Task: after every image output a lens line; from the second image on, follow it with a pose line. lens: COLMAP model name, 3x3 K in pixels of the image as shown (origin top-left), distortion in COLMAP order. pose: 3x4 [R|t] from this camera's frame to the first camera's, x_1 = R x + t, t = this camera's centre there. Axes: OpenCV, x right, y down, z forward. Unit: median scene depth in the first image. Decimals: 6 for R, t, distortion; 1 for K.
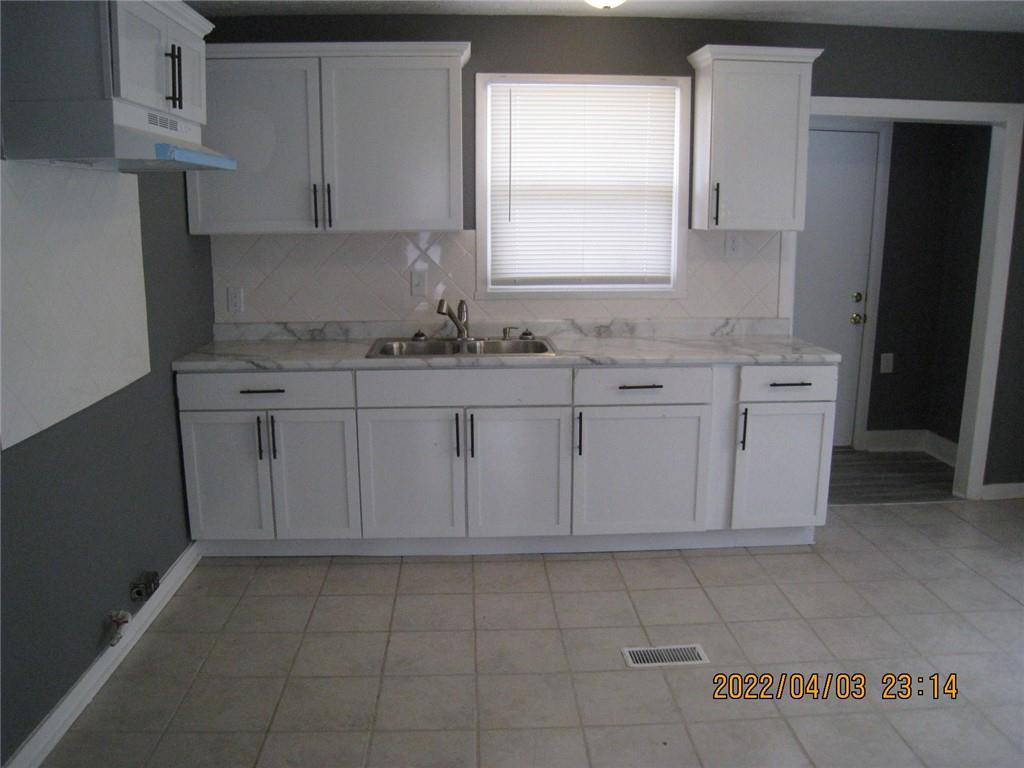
lens RADIAL K [[846.7, 0, 509.6], [0, 846.7, 401.5], [0, 0, 1]] dist [-0.163662, 0.117299]
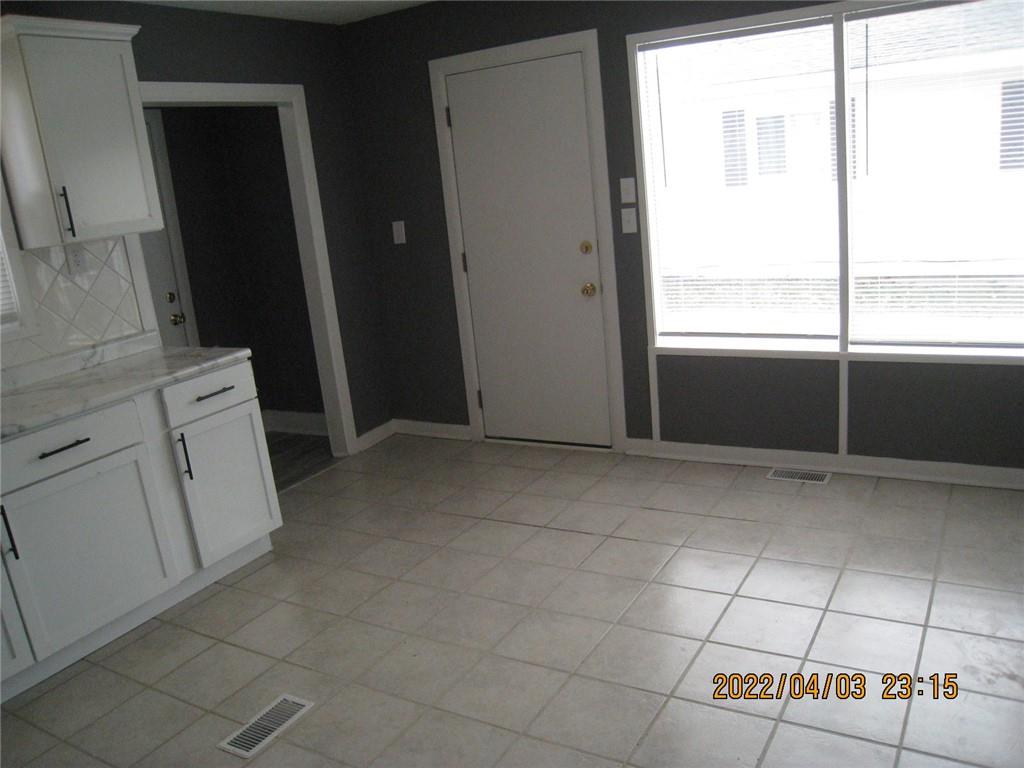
lens RADIAL K [[846.7, 0, 509.6], [0, 846.7, 401.5], [0, 0, 1]] dist [-0.163662, 0.117299]
pose [[0.560471, -0.276970, 0.780487, -0.190855], [0.283833, 0.949583, 0.133155, -0.041003], [-0.778018, 0.146898, 0.610827, 0.193443]]
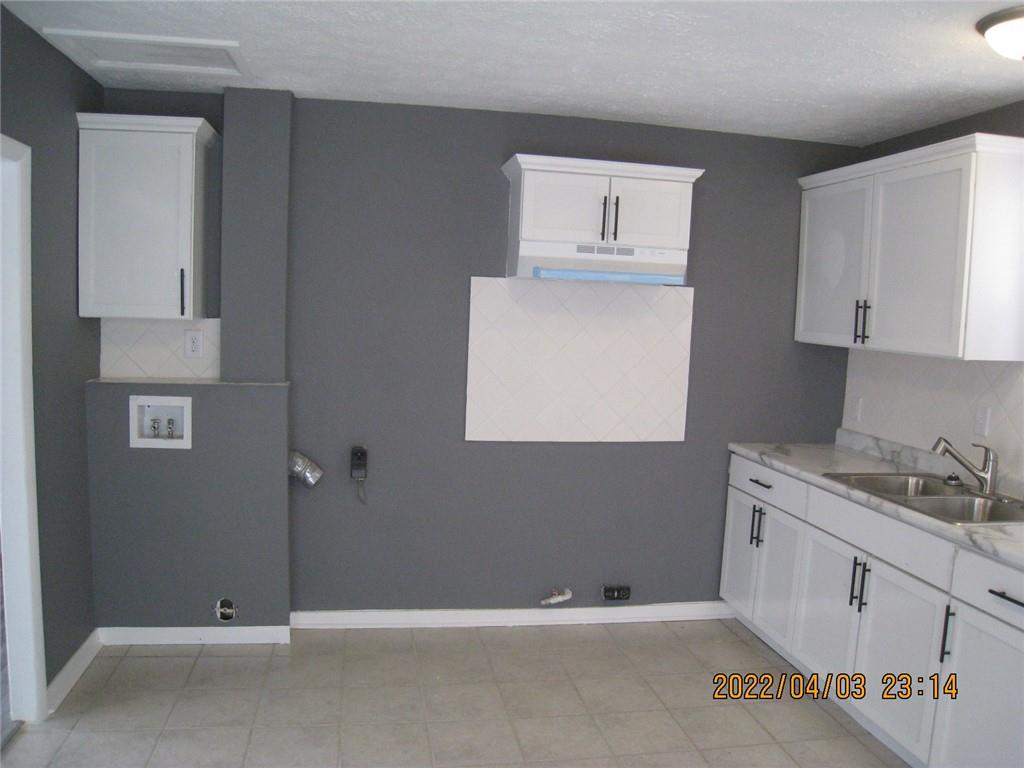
lens RADIAL K [[846.7, 0, 509.6], [0, 846.7, 401.5], [0, 0, 1]] dist [-0.163662, 0.117299]
pose [[0.131452, 0.118428, -0.984223, 0.696768], [-0.256834, 0.963007, 0.081572, -0.115788], [0.957474, 0.242059, 0.157006, 0.466664]]
